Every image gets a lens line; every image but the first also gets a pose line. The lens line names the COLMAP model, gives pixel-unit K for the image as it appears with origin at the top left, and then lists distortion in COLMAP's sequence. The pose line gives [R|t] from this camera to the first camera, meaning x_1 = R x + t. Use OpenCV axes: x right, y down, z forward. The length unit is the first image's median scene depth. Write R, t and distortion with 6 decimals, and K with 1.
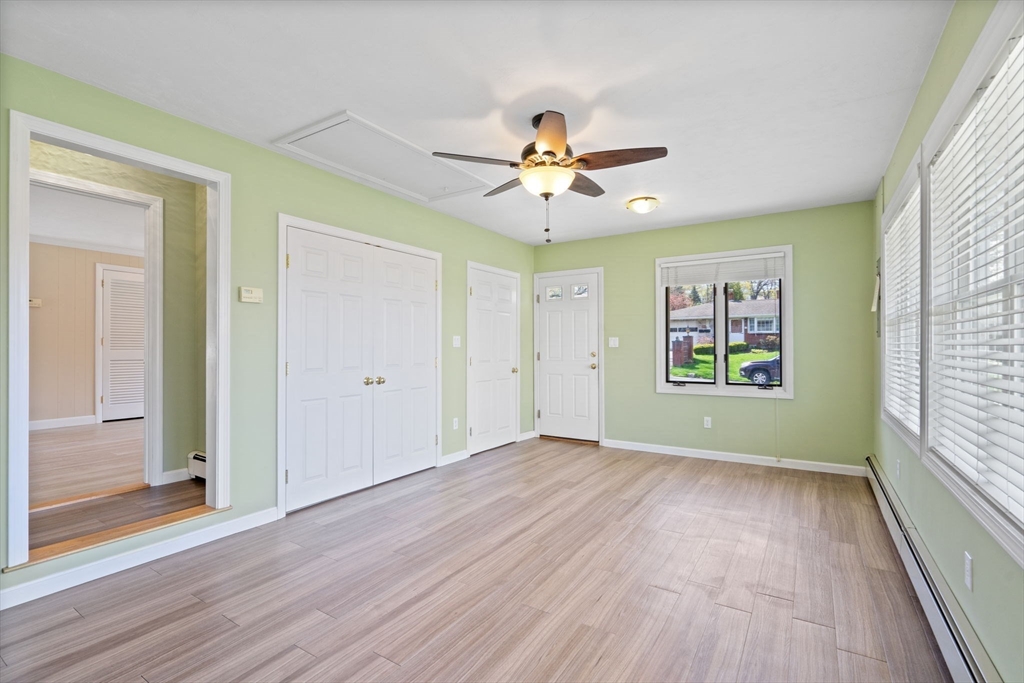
lens RADIAL K [[470.7, 0, 507.0], [0, 470.7, 343.4], [0, 0, 1]] dist [-0.006524, 0.000709]
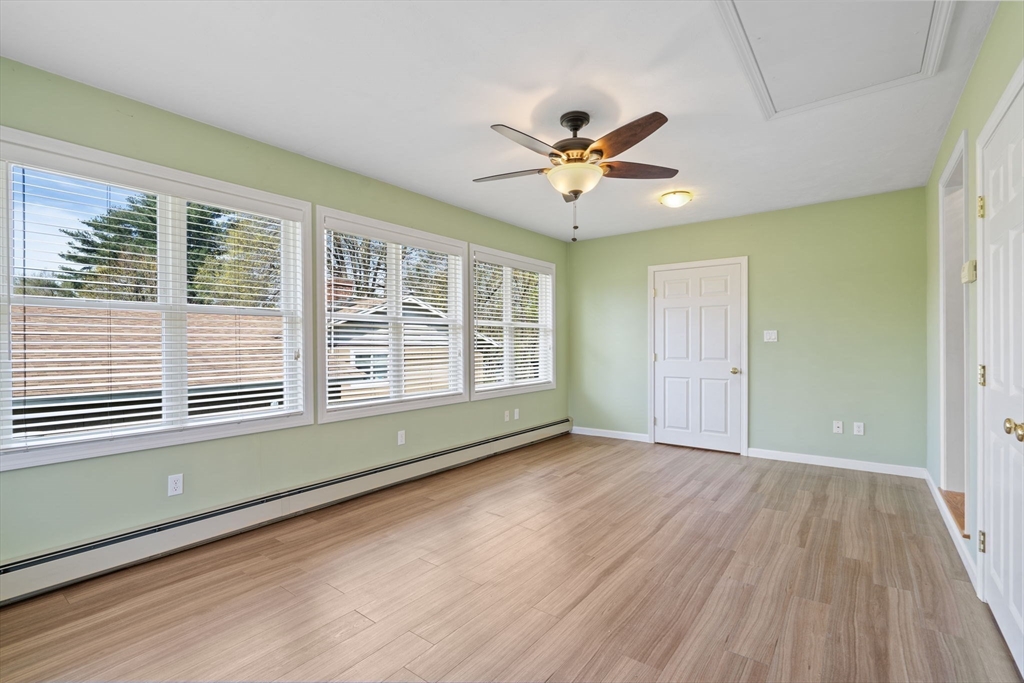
lens RADIAL K [[470.7, 0, 512.8], [0, 470.7, 339.5], [0, 0, 1]] dist [-0.006524, 0.000709]
pose [[-0.997747, 0.009344, 0.066428, 0.158452], [0.008425, 0.999865, -0.014099, 0.013920], [-0.066551, -0.013507, -0.997692, 2.105561]]
